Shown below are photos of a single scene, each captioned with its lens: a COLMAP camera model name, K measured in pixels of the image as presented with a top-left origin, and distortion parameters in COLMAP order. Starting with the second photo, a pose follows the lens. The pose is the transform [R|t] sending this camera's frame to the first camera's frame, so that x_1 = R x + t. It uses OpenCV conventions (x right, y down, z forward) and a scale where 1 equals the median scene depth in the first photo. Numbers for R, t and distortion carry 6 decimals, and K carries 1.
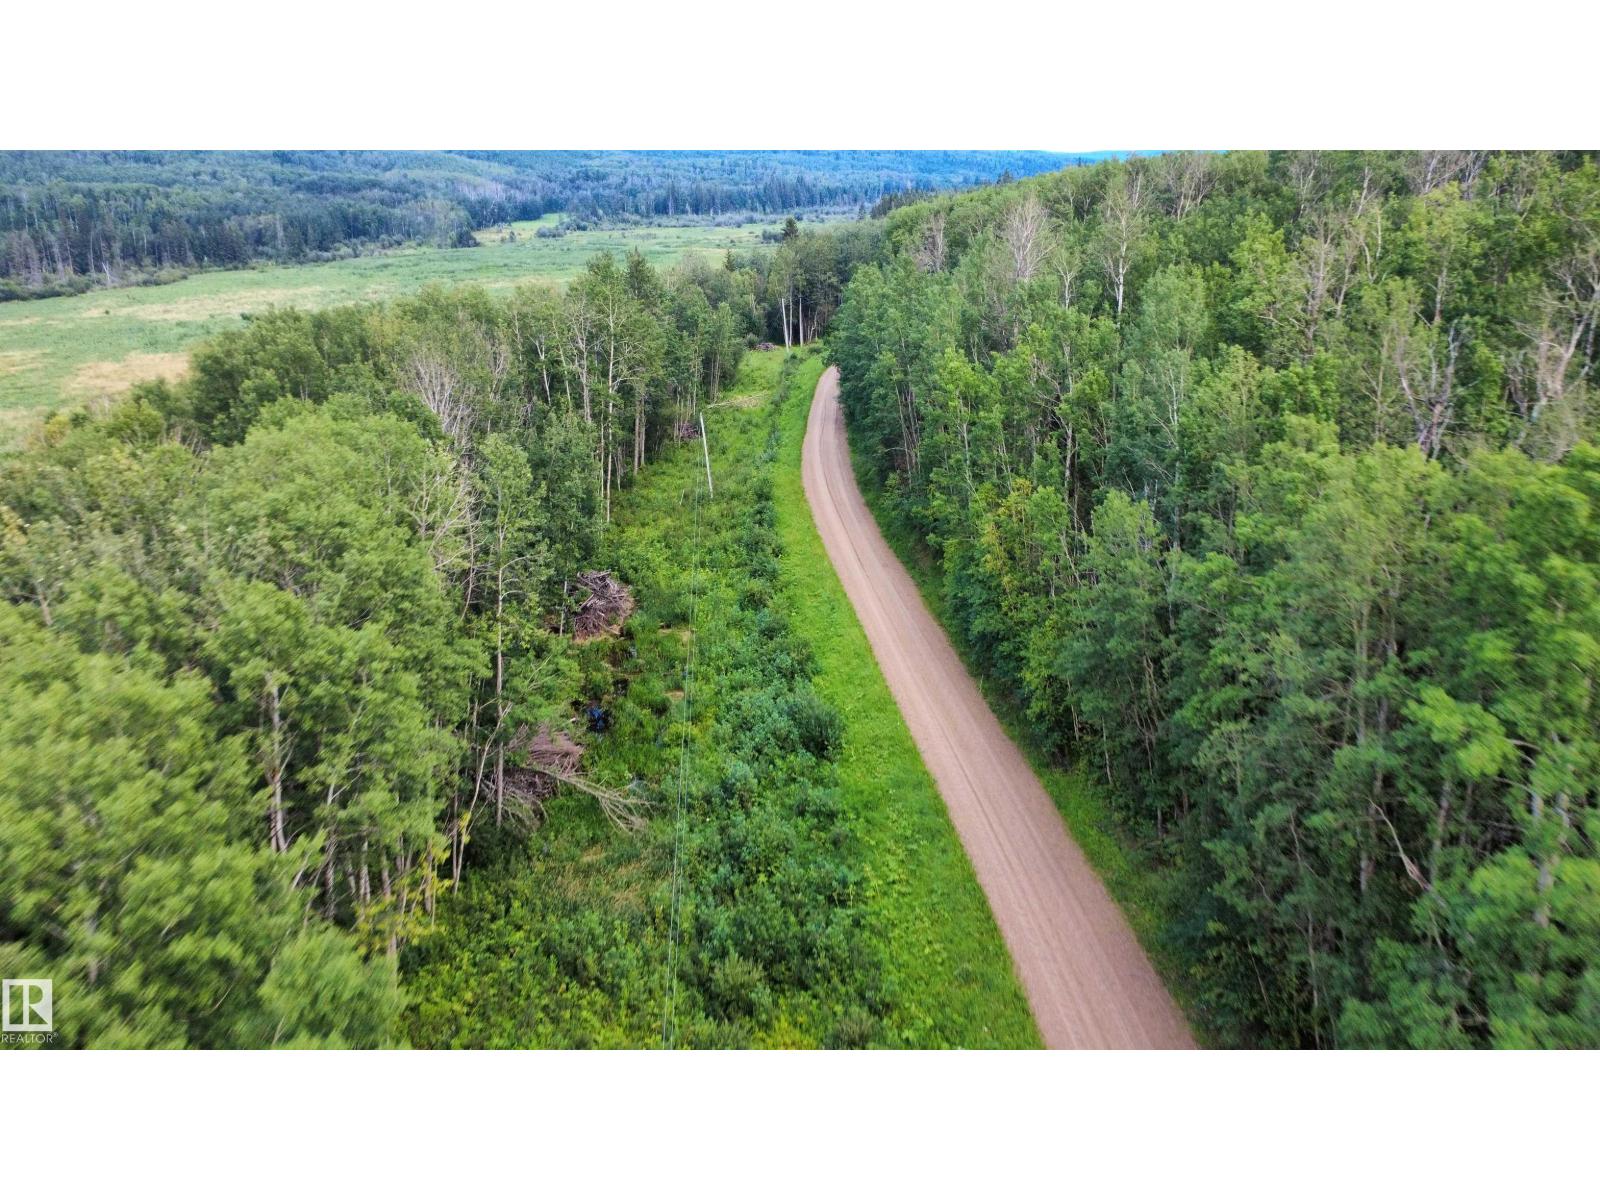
lens RADIAL K [[1199.7, 0, 799.3], [0, 1199.7, 599.7], [0, 0, 1]] dist [0.004023, -0.004283]
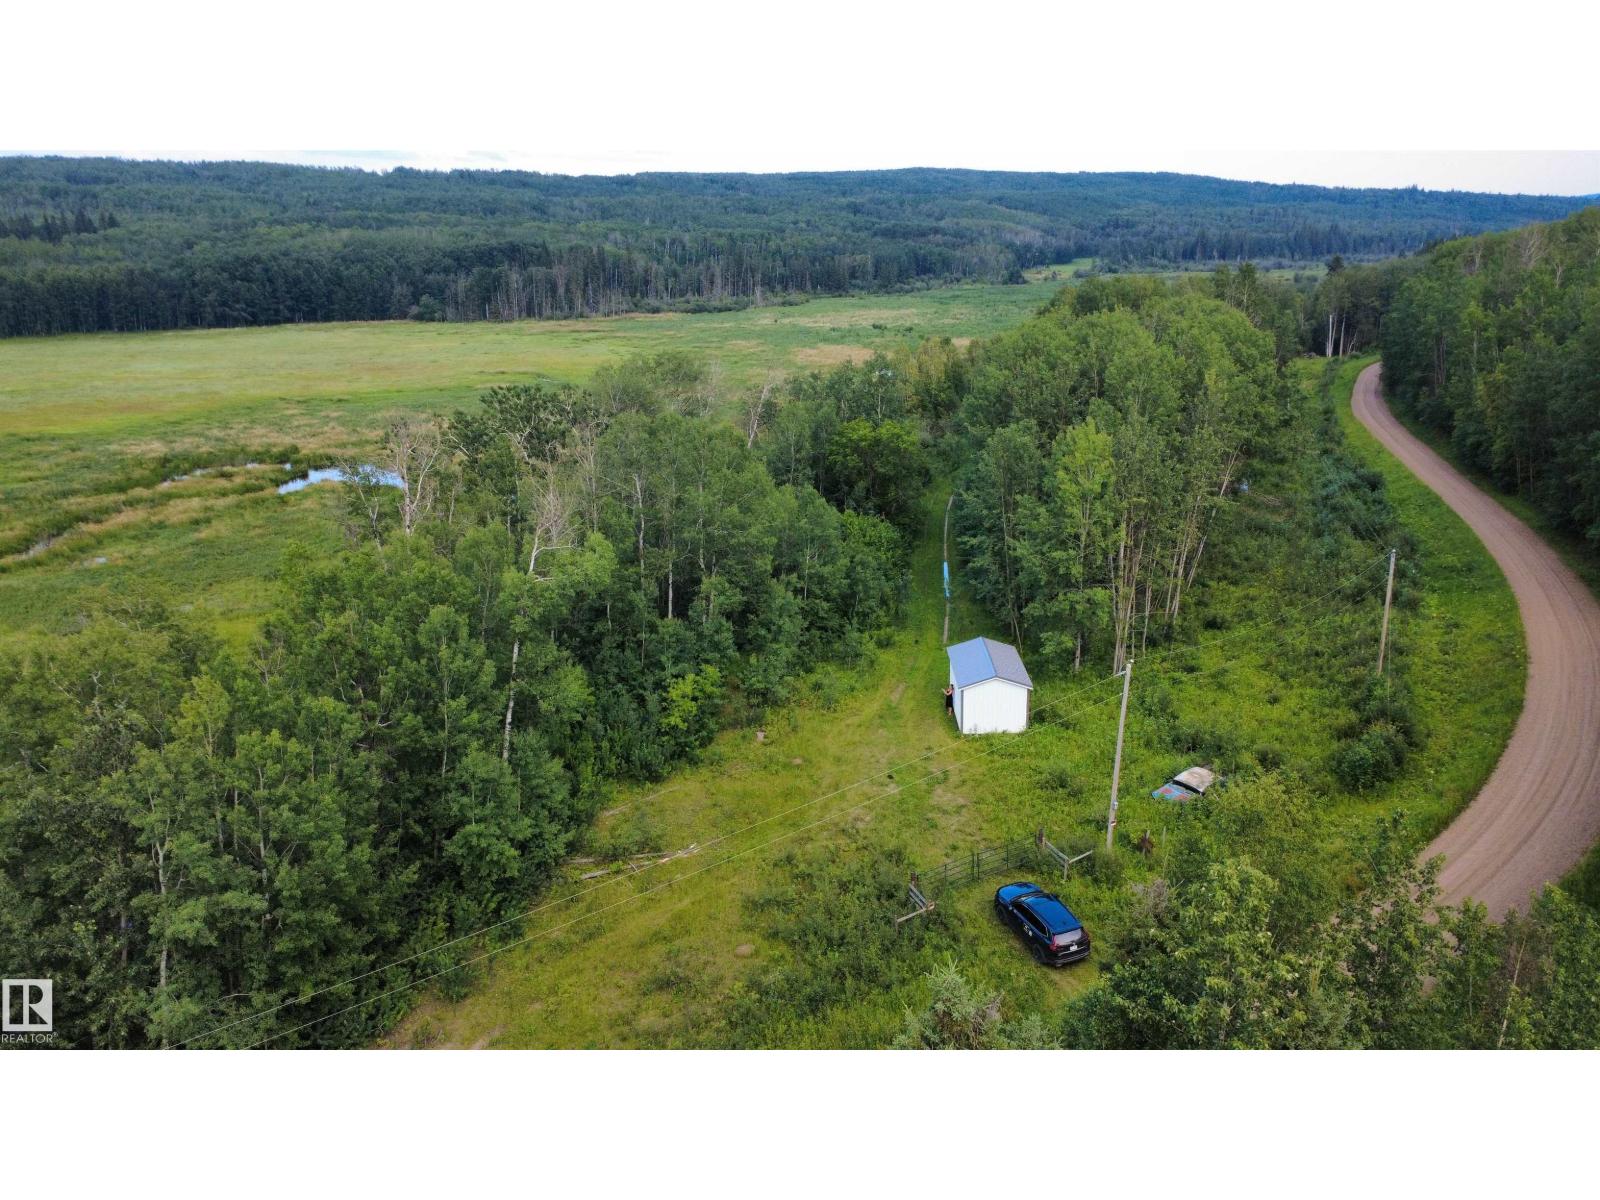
lens RADIAL K [[1199.7, 0, 793.9], [0, 1199.7, 598.2], [0, 0, 1]] dist [0.004023, -0.004283]
pose [[0.921114, 0.115440, -0.371782, -0.011109], [-0.129745, 0.991454, -0.013601, 0.047456], [0.367035, 0.060765, 0.928220, -0.125645]]
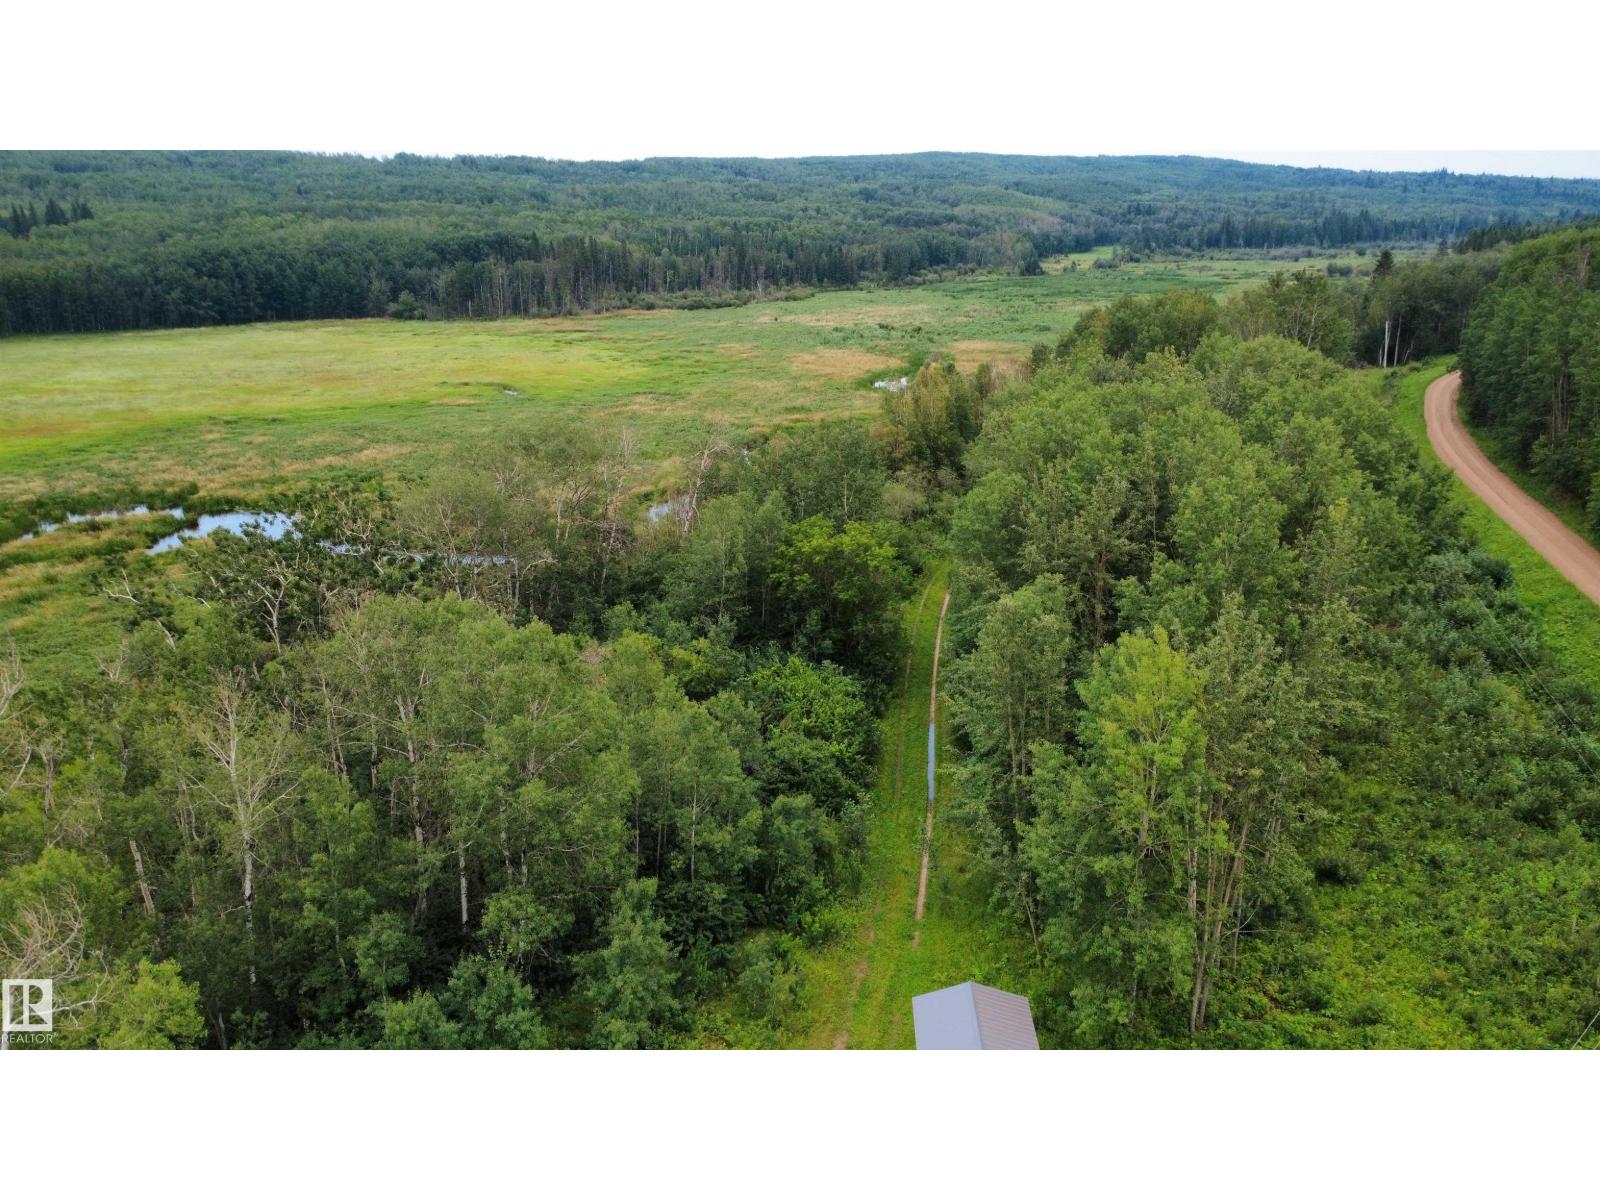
lens RADIAL K [[1199.7, 0, 795.6], [0, 1199.7, 598.8], [0, 0, 1]] dist [0.004023, -0.004283]
pose [[0.916533, 0.121389, -0.381092, -0.022581], [-0.131233, 0.991352, 0.000157, 0.027239], [0.377815, 0.049868, 0.924537, -0.080169]]
